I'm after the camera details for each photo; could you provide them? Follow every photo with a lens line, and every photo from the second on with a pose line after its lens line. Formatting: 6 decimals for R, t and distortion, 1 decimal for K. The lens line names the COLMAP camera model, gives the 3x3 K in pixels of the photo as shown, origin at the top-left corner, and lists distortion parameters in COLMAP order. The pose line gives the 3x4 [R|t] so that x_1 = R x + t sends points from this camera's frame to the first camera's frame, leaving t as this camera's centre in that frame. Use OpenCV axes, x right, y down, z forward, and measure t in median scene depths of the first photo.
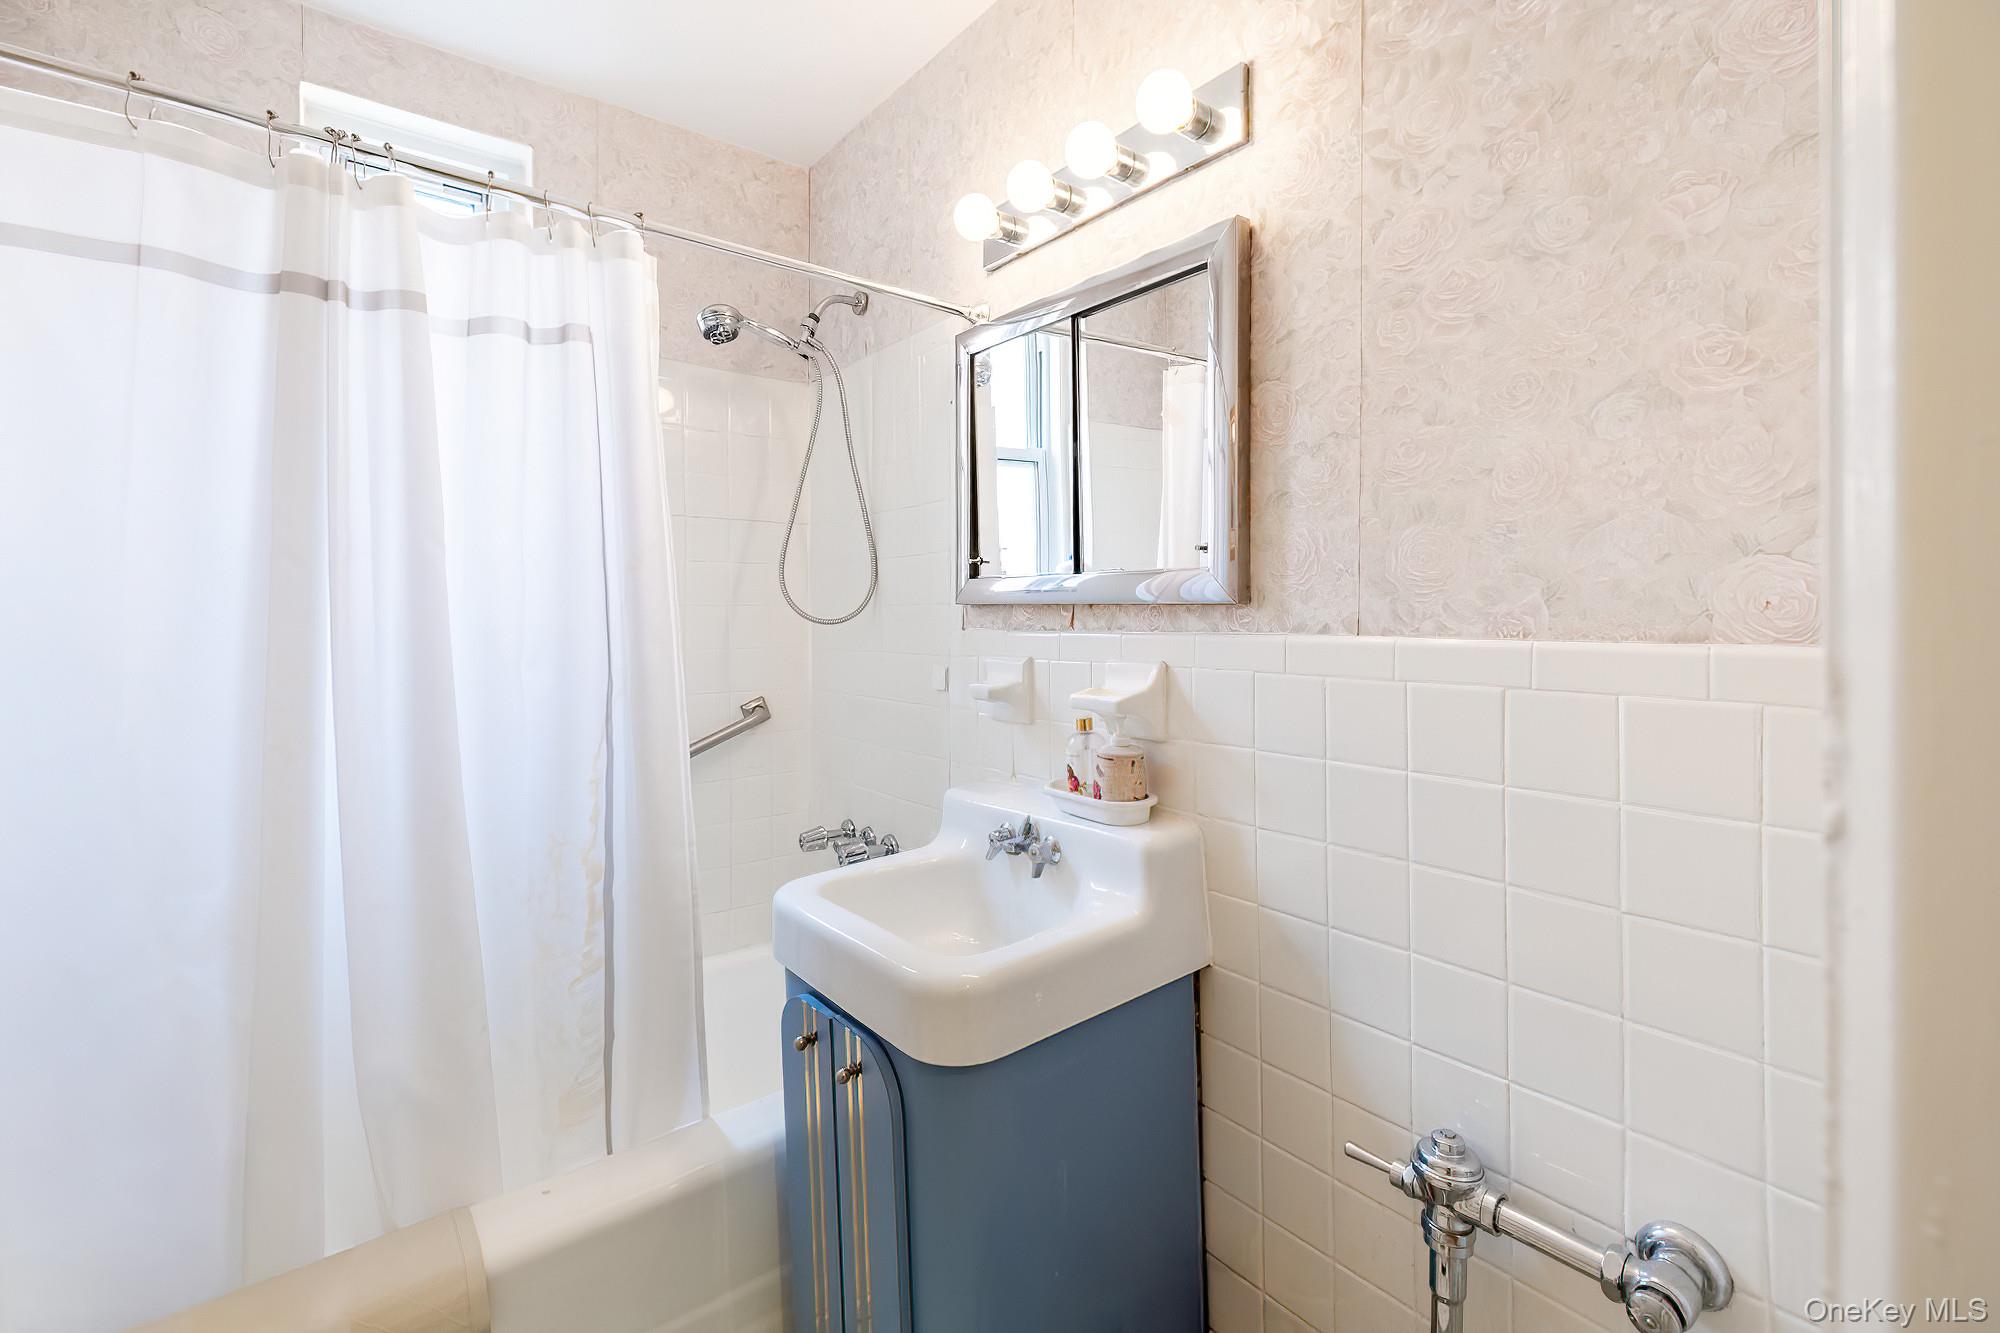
lens RADIAL K [[834.3, 0, 953.2], [0, 834.3, 613.0], [0, 0, 1]] dist [-0.000172, -0.000312]
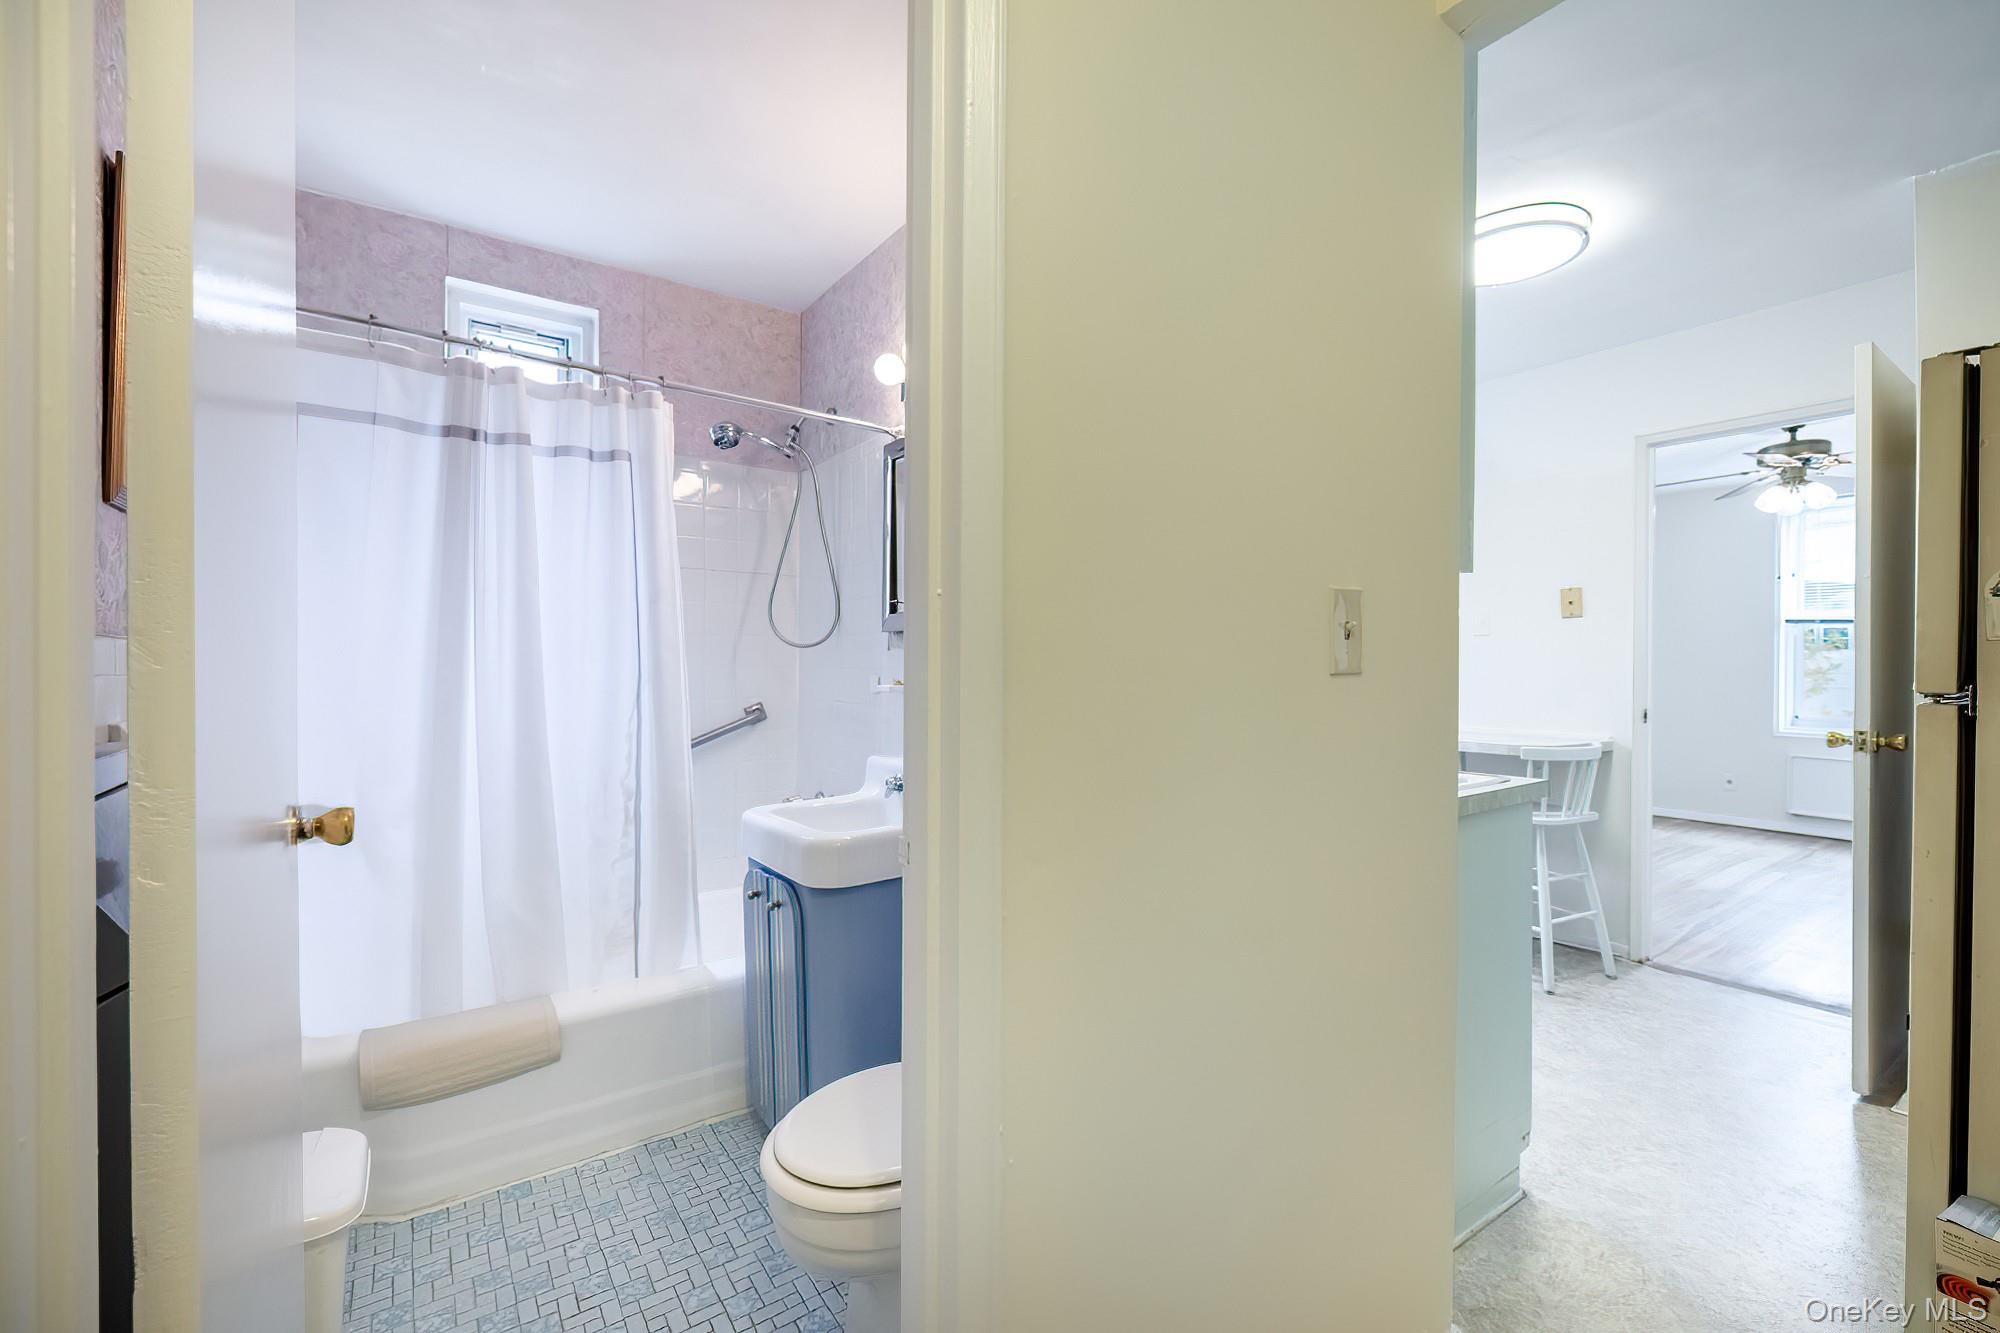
lens RADIAL K [[851.0, 0, 995.1], [0, 851.0, 671.0], [0, 0, 1]] dist [-0.001595, -0.000285]
pose [[0.999216, 0.011093, -0.038011, 0.321579], [-0.011194, 0.999934, -0.002432, 0.074336], [0.037982, 0.002856, 0.999274, -0.583484]]
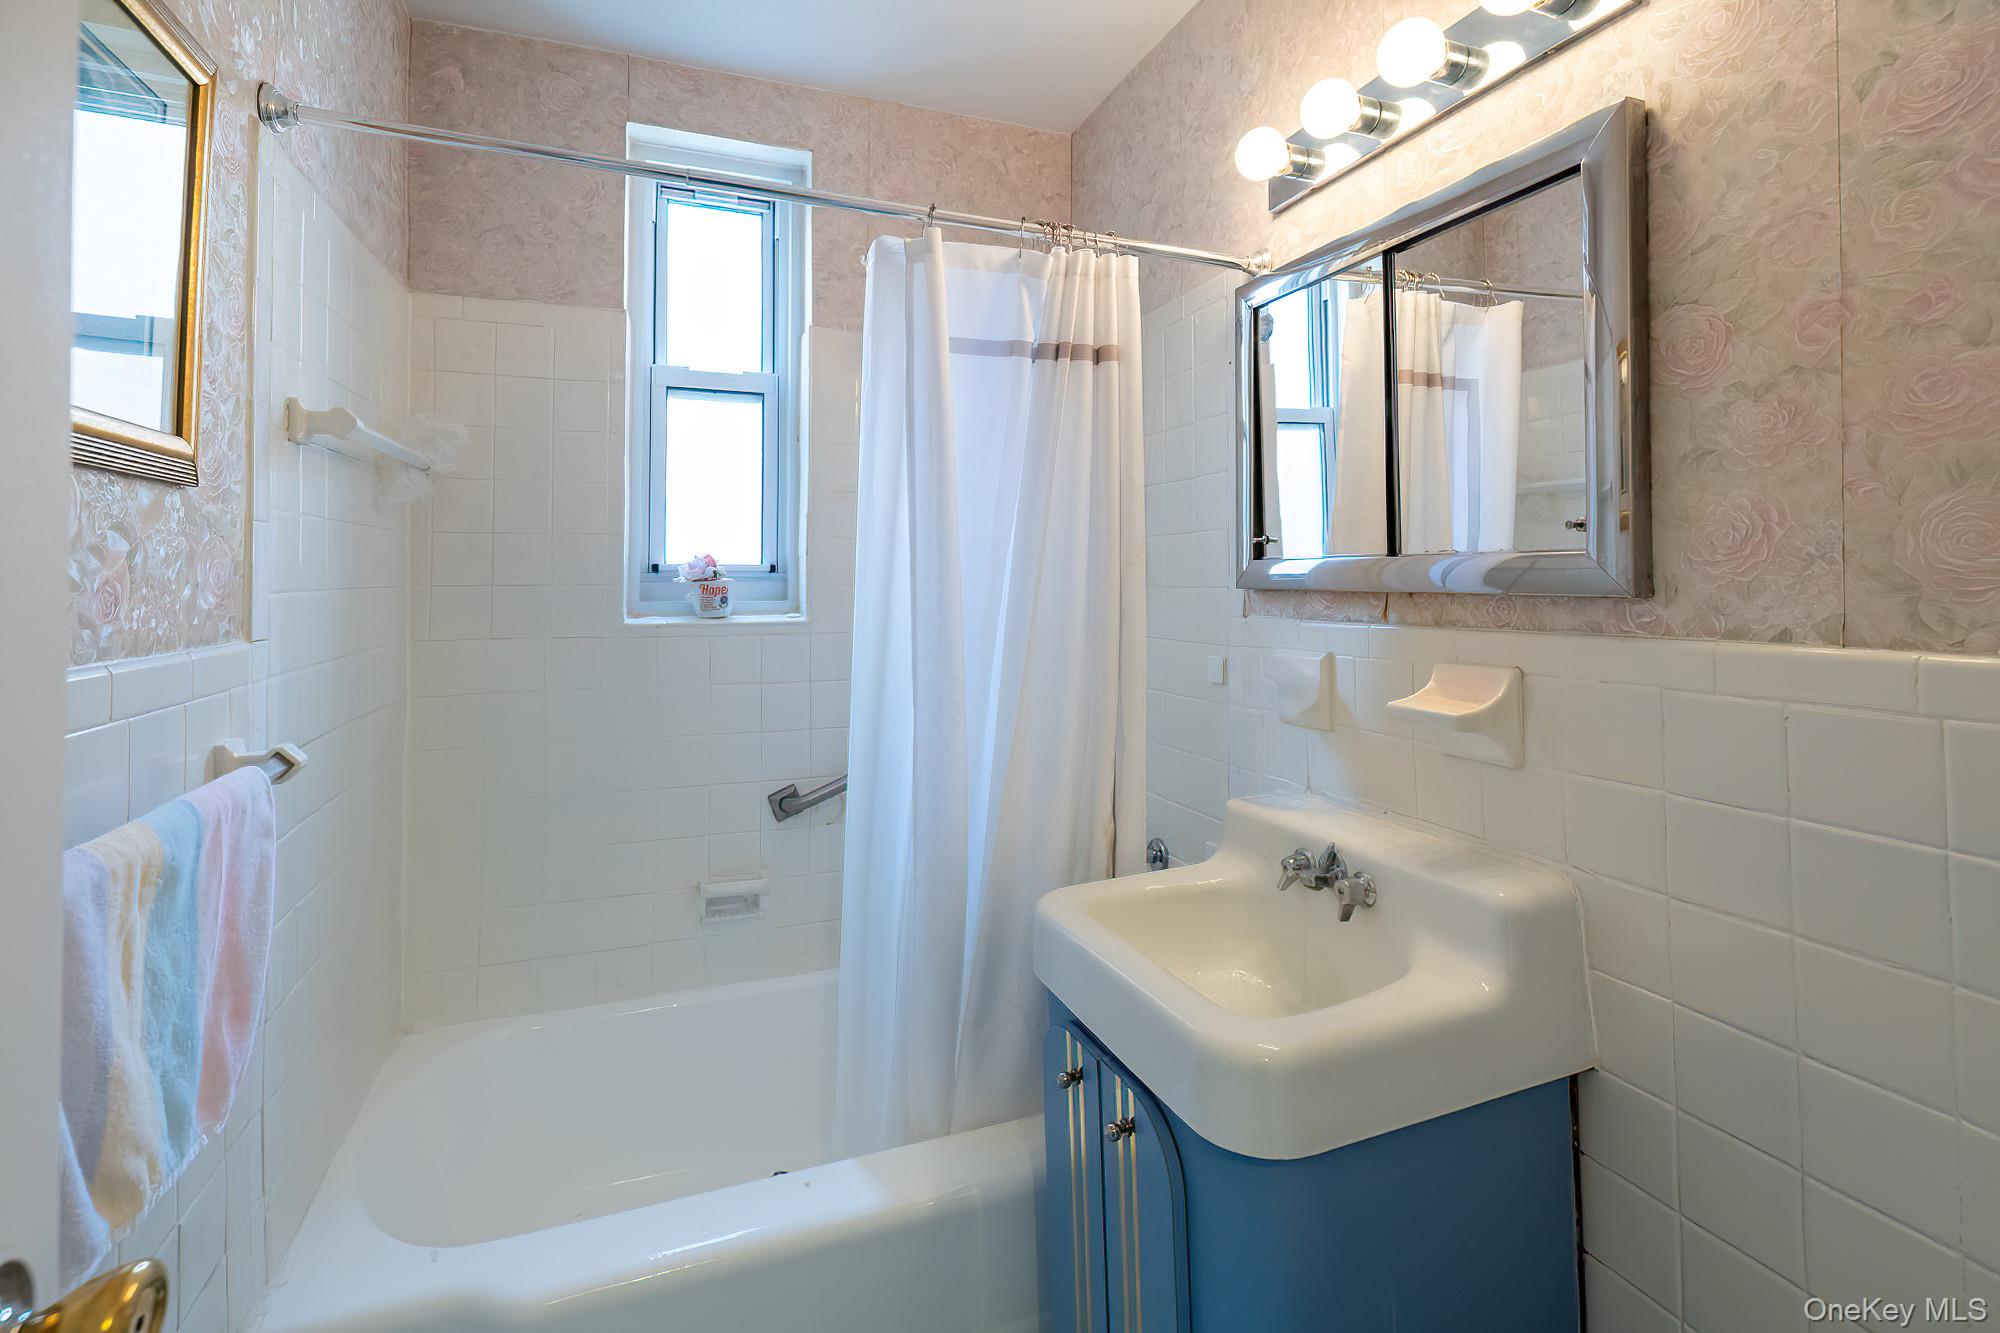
lens RADIAL K [[831.4, 0, 959.2], [0, 831.4, 558.2], [0, 0, 1]] dist [-0.000297, -0.000039]
pose [[0.956504, -0.001322, -0.291717, -0.026194], [-0.007063, 0.999592, -0.027689, -0.020371], [0.291635, 0.028545, 0.956104, 0.083343]]
